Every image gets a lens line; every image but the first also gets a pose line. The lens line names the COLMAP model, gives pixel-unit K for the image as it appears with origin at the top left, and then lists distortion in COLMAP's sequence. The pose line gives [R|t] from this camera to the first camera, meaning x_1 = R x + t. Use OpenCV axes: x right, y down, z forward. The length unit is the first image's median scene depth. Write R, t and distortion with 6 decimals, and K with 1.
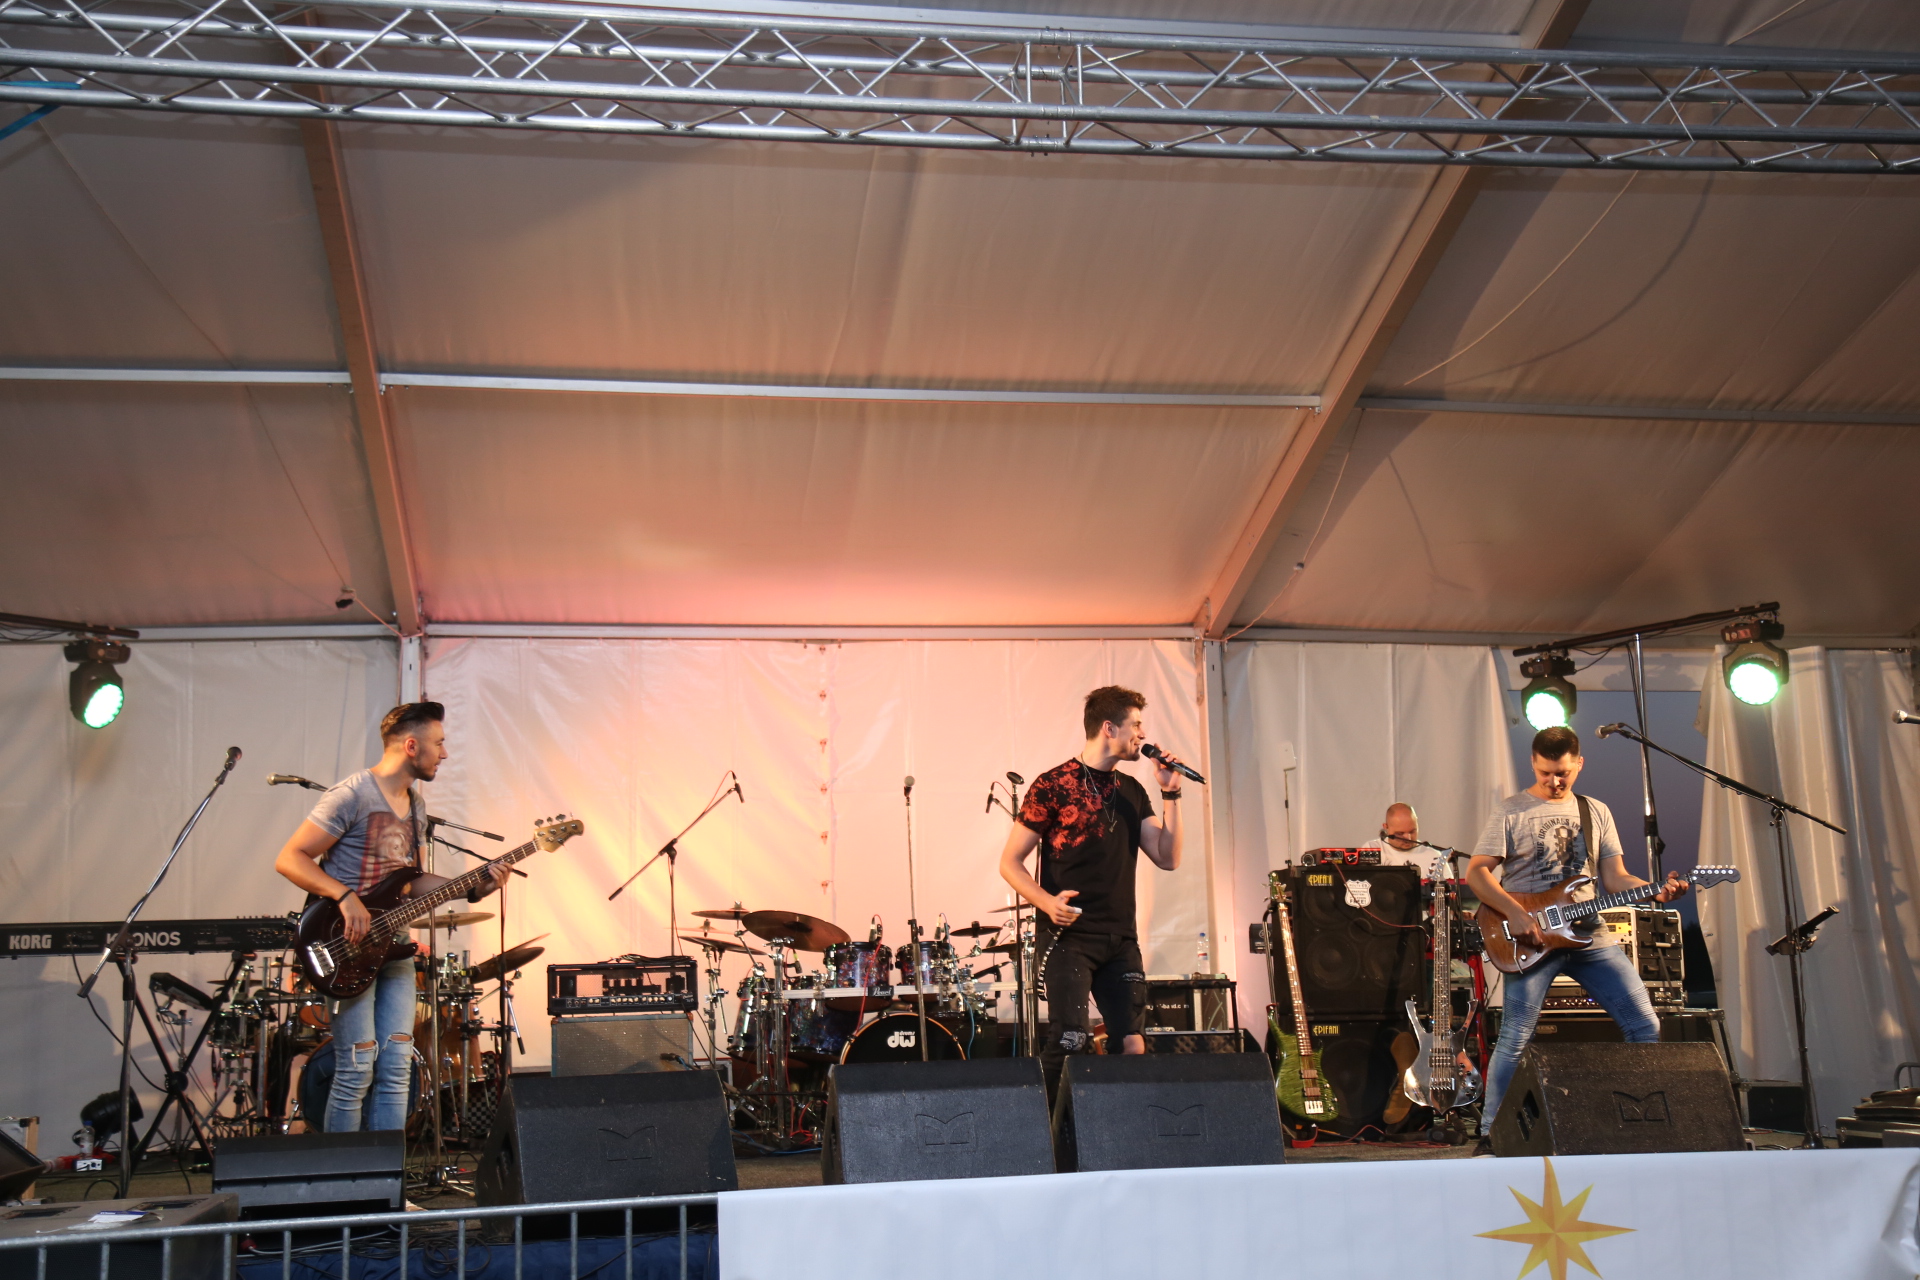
lens RADIAL K [[2167.6, 0, 955.5], [0, 2167.6, 643.4], [0, 0, 1]] dist [0.071549, 0.000000]
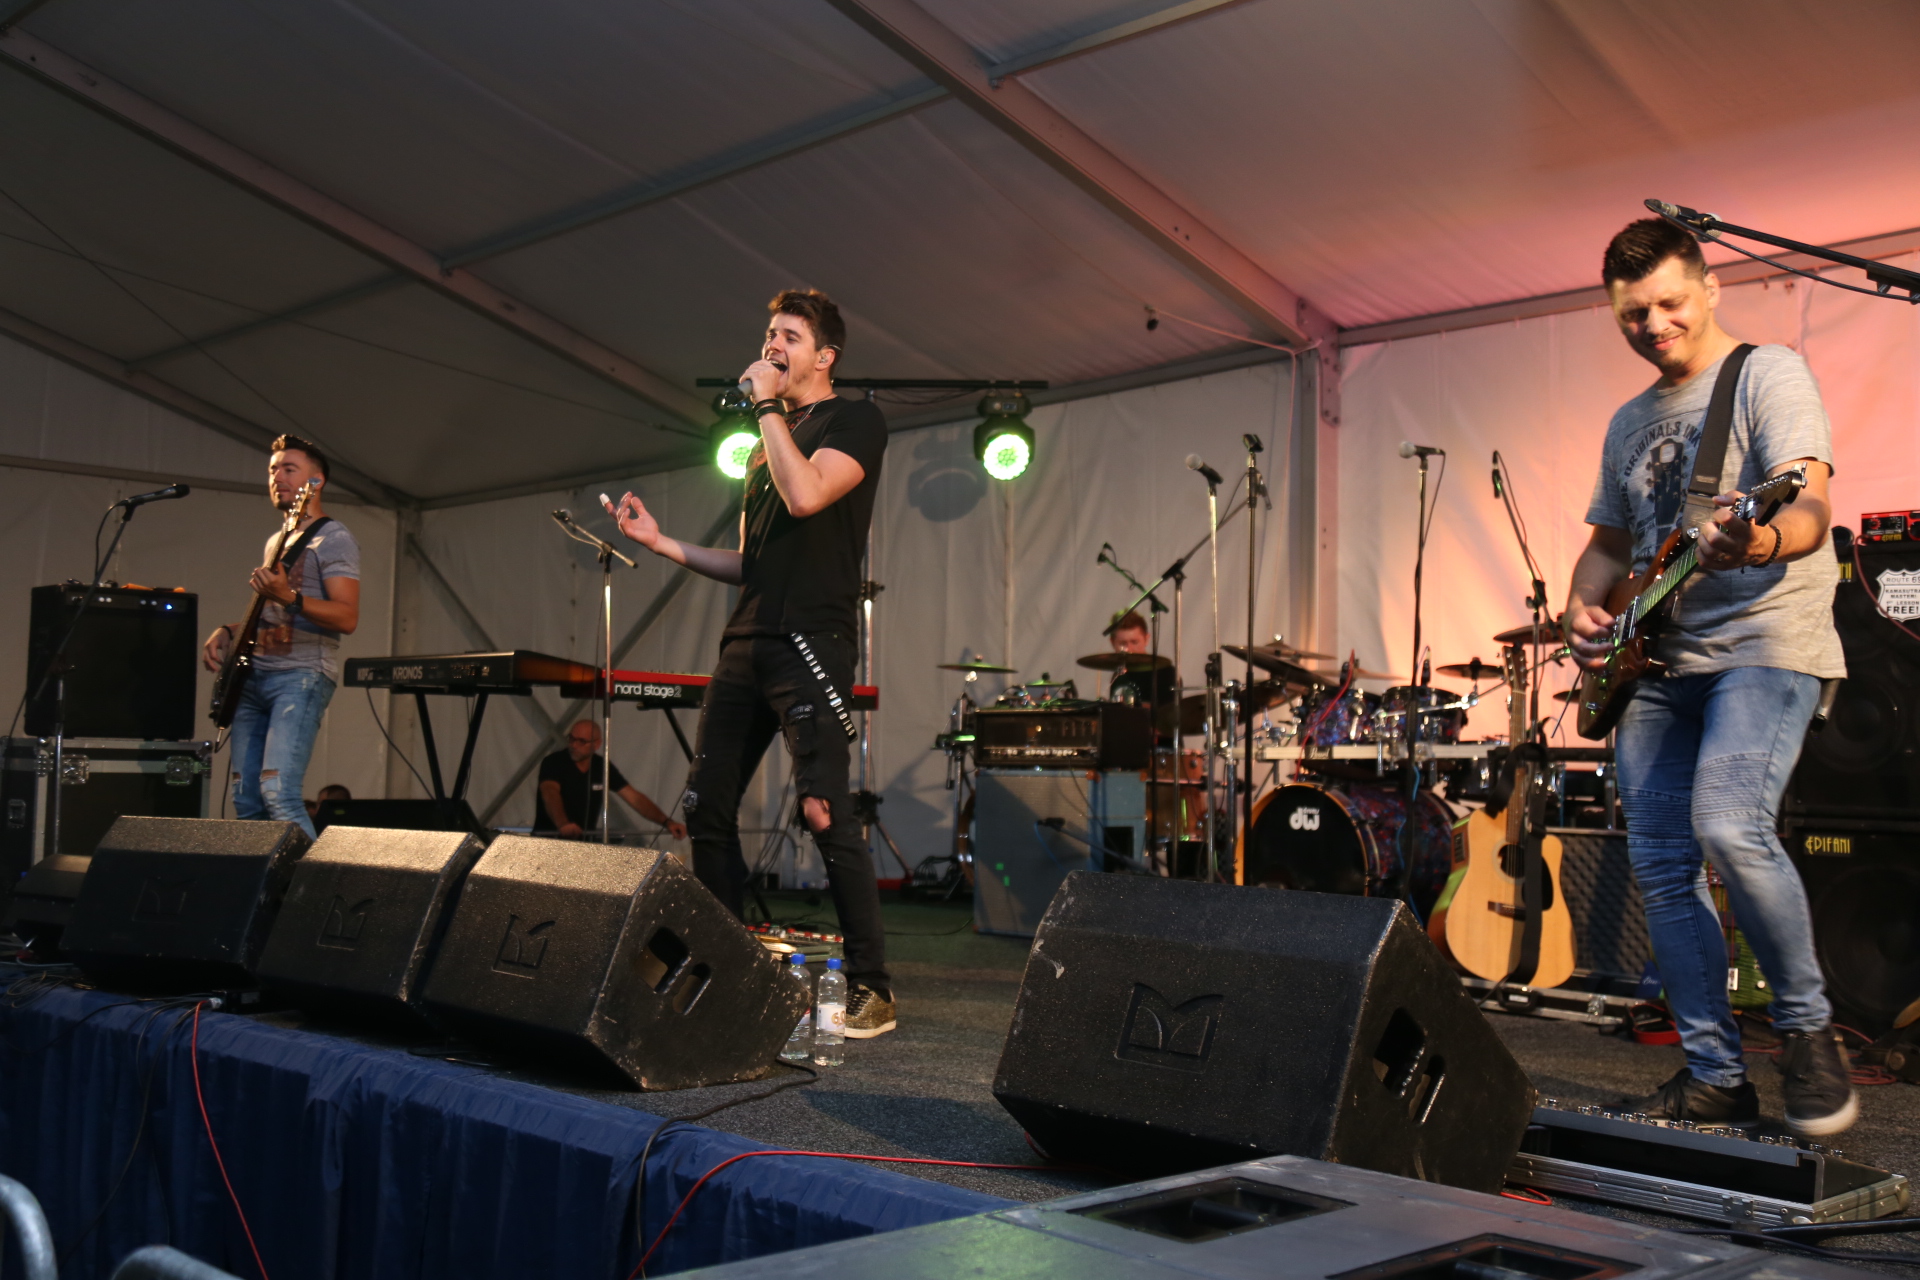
lens RADIAL K [[2014.9, 0, 958.0], [0, 2014.9, 639.9], [0, 0, 1]] dist [0.041674, 0.000000]
pose [[0.560802, -0.017278, -0.827770, 0.419985], [0.104478, 0.993267, 0.050050, 0.069903], [0.821332, -0.114552, 0.558831, 0.483982]]
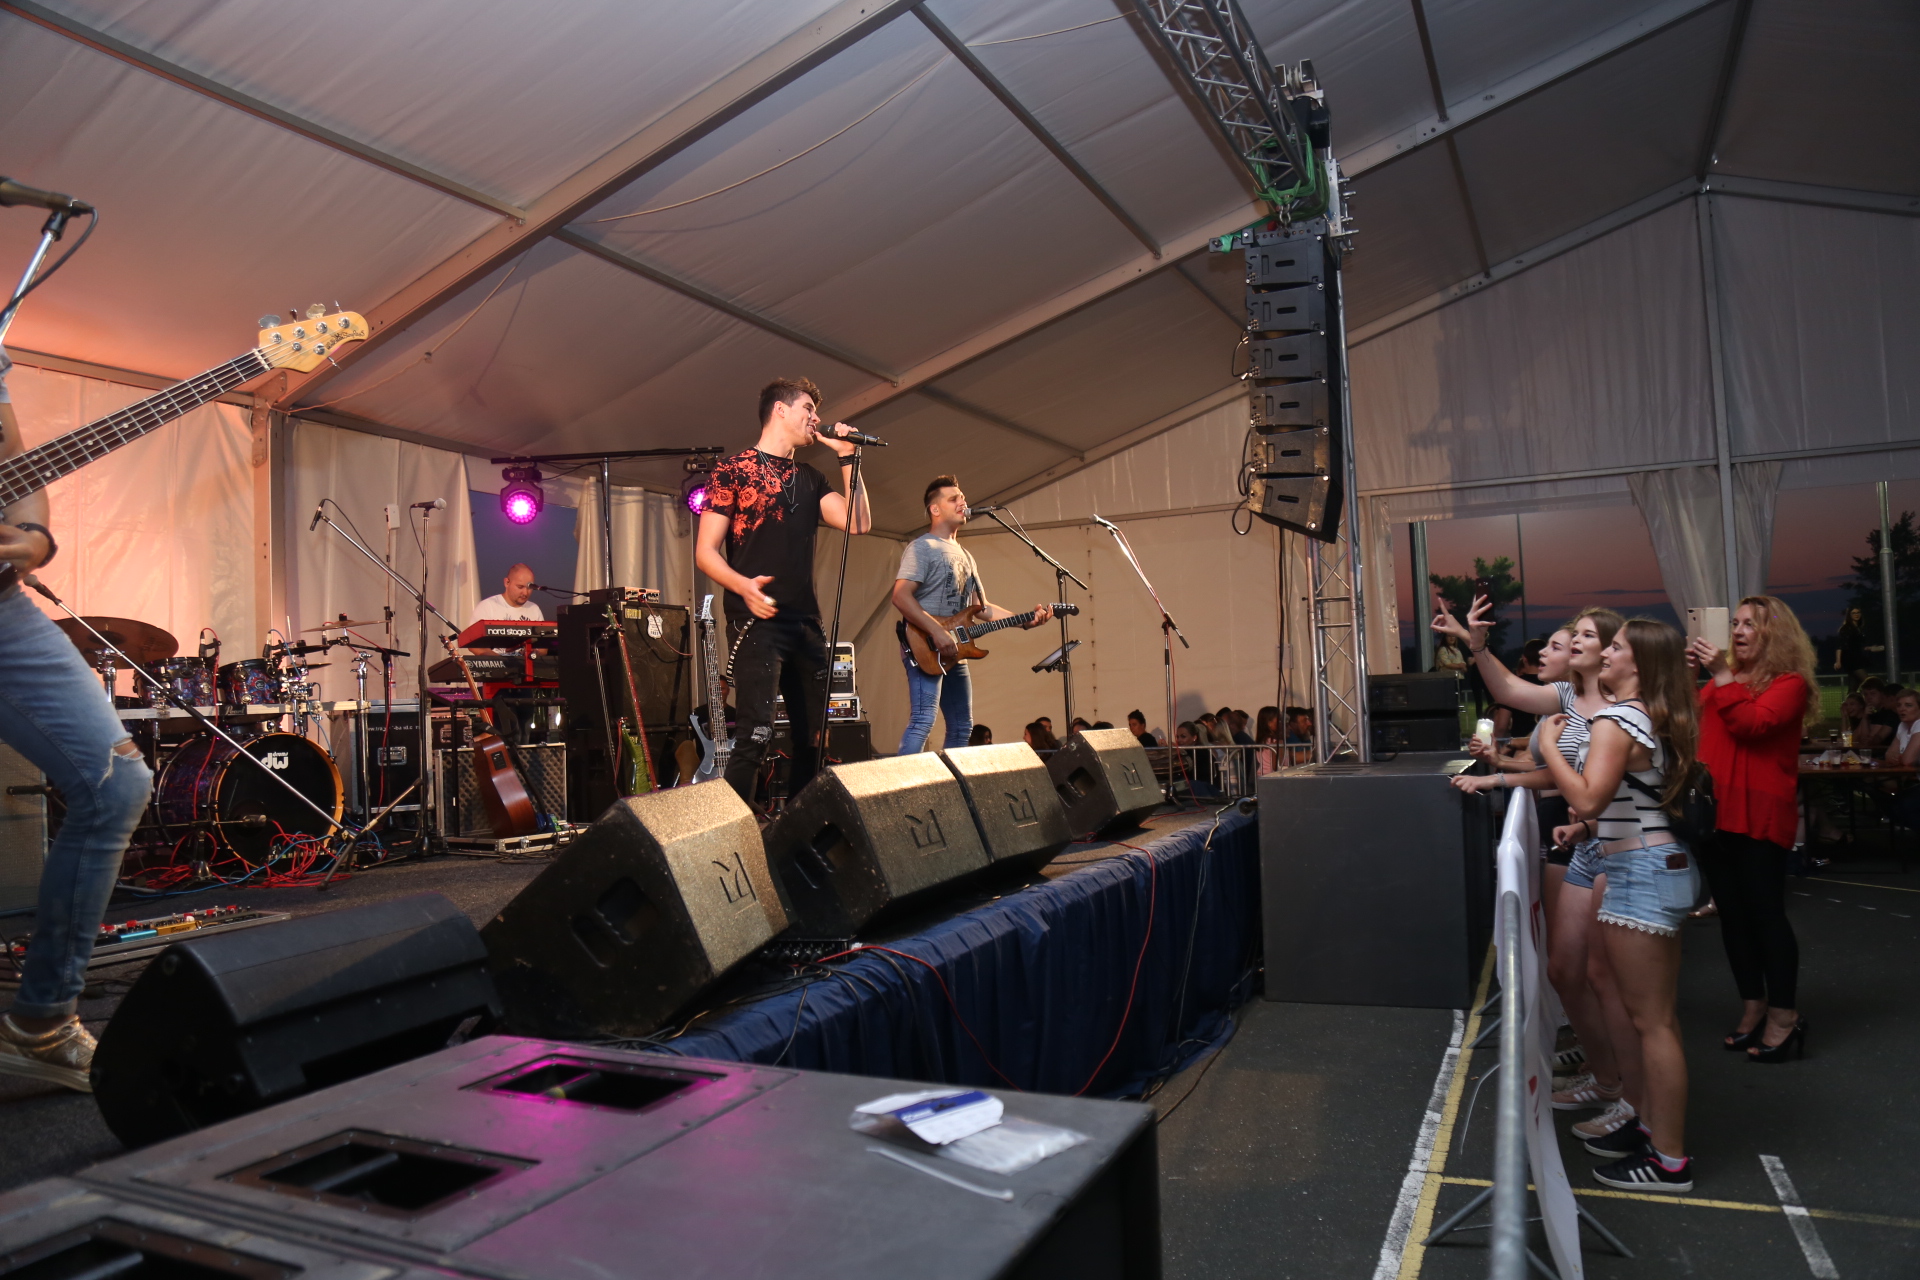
lens RADIAL K [[1324.0, 0, 948.0], [0, 1324.0, 668.6], [0, 0, 1]] dist [-0.095465, 0.019664]
pose [[0.571520, 0.023100, 0.820263, -0.284153], [-0.108860, 0.992903, 0.047886, 0.077149], [-0.813335, -0.116662, 0.569978, 0.411567]]
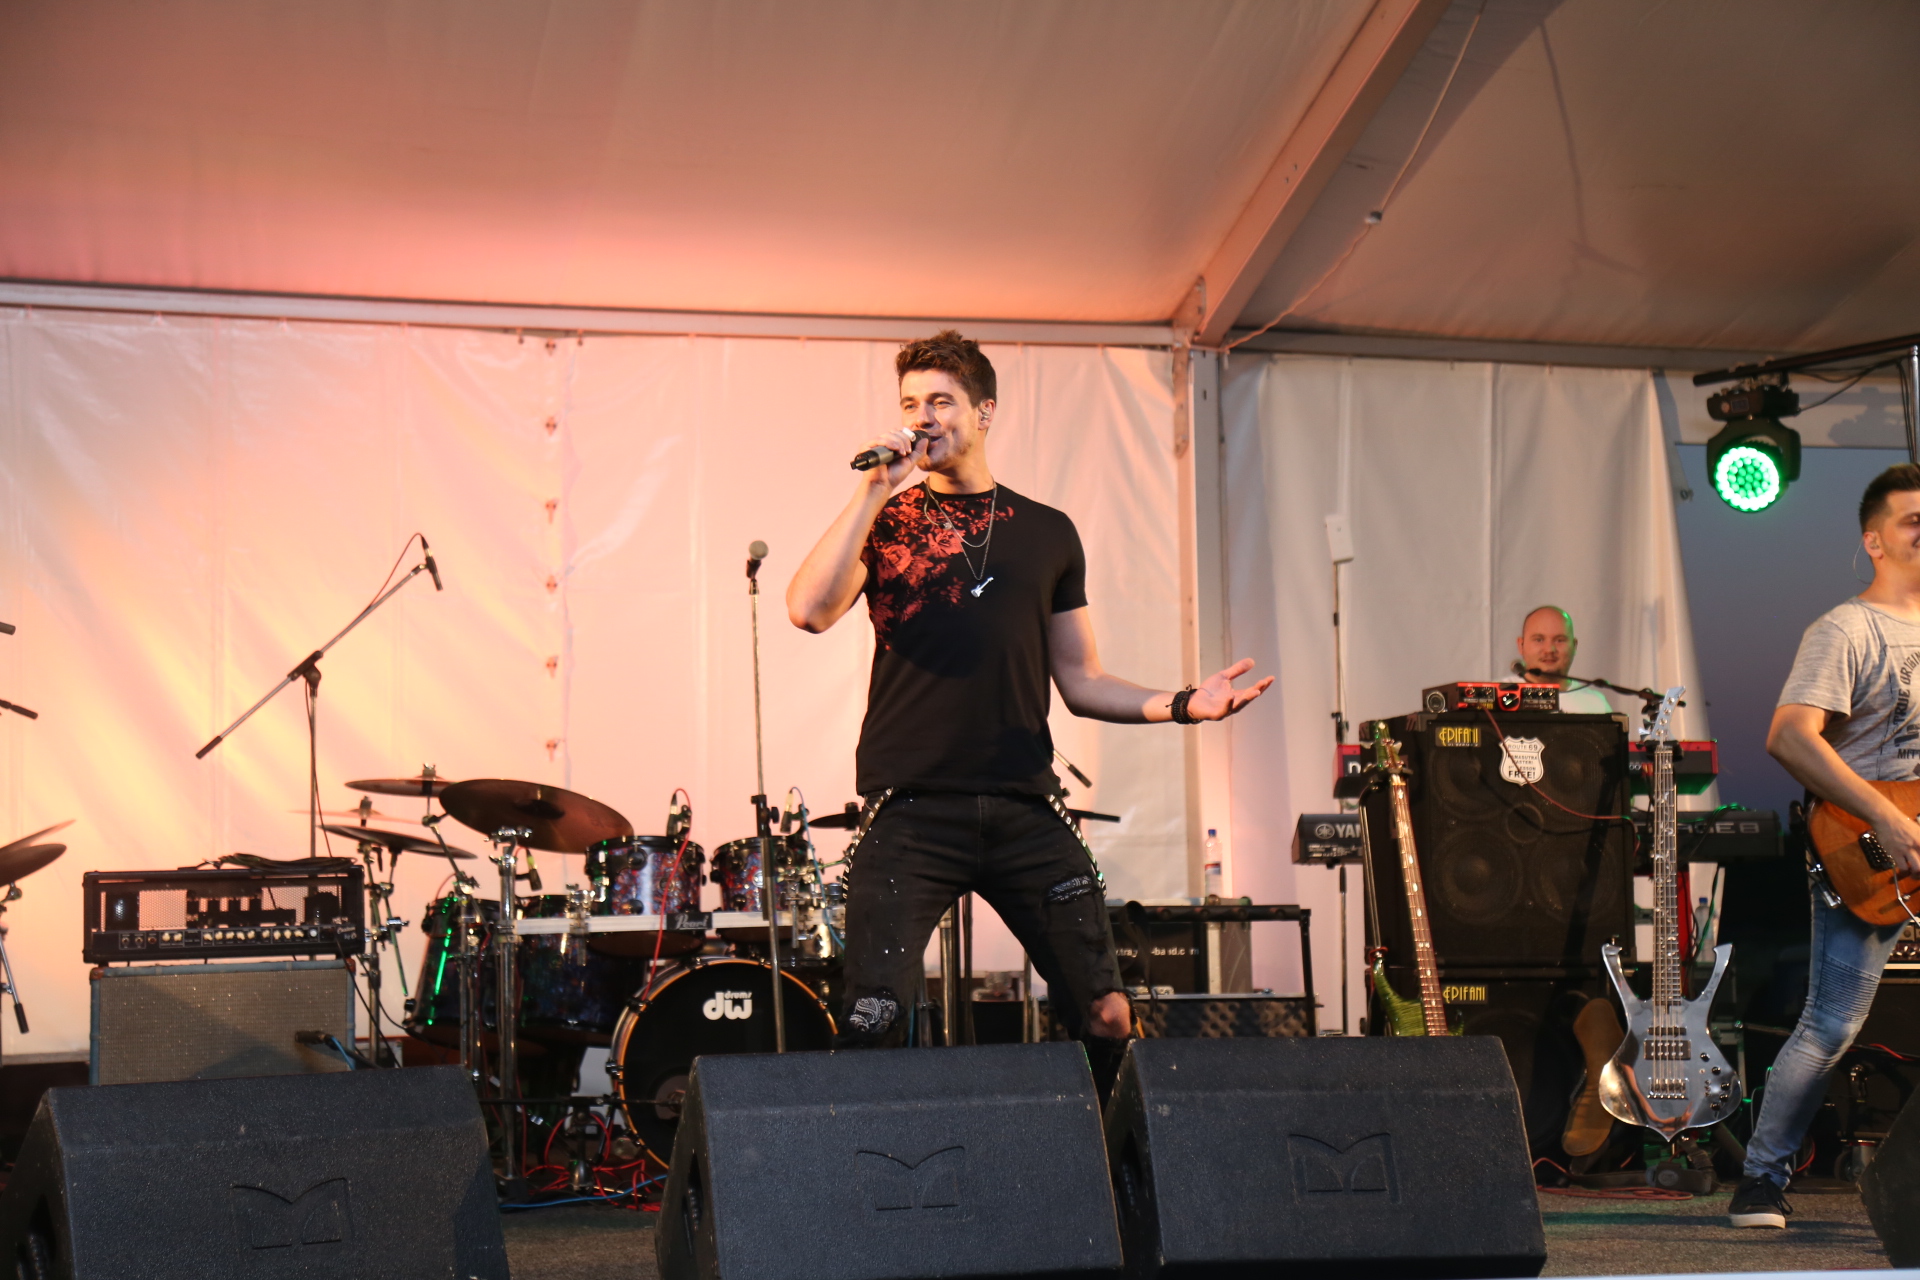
lens RADIAL K [[3213.4, 0, 957.3], [0, 3213.4, 637.0], [0, 0, 1]] dist [0.252987, 0.000000]
pose [[0.995264, 0.016018, 0.095883, -0.043004], [-0.022425, 0.997560, 0.066122, 0.025849], [-0.094590, -0.067959, 0.993194, 0.145195]]
